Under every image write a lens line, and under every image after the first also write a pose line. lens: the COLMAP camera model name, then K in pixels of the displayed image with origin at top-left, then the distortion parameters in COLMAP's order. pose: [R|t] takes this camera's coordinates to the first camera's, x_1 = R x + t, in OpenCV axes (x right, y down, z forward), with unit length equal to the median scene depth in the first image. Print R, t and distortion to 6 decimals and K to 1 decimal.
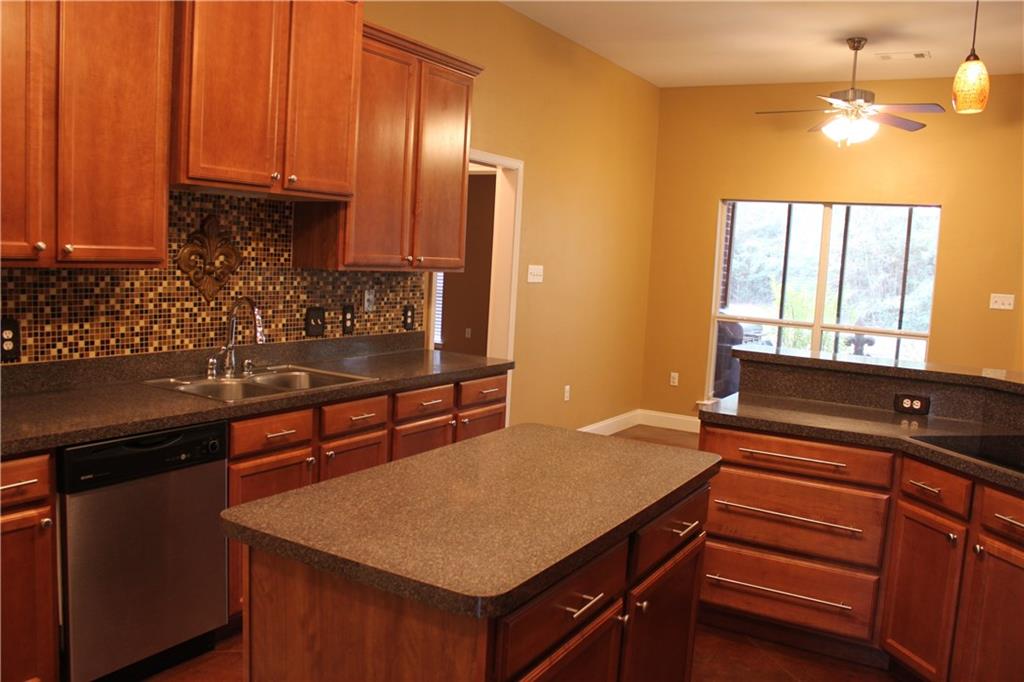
lens RADIAL K [[856.3, 0, 512.0], [0, 856.3, 341.0], [0, 0, 1]] dist [-0.152758, 0.132468]
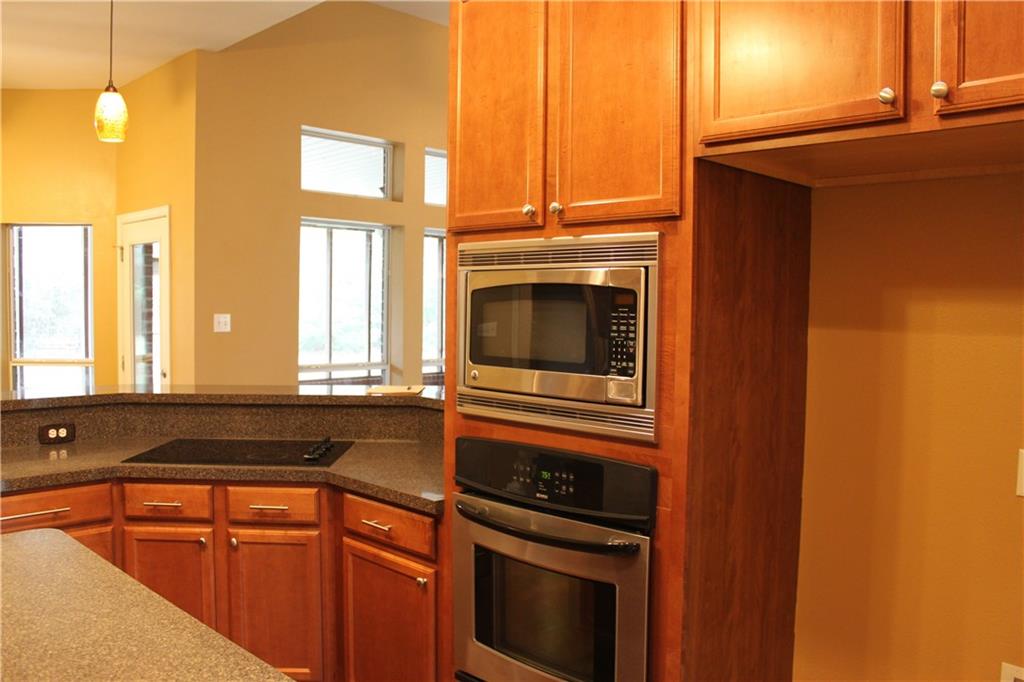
lens RADIAL K [[856.3, 0, 512.0], [0, 856.3, 341.0], [0, 0, 1]] dist [-0.152758, 0.132468]
pose [[0.242046, -0.097354, 0.965368, -0.358585], [0.101781, 0.992012, 0.074522, -0.056246], [-0.964912, 0.080218, 0.250021, 0.280427]]
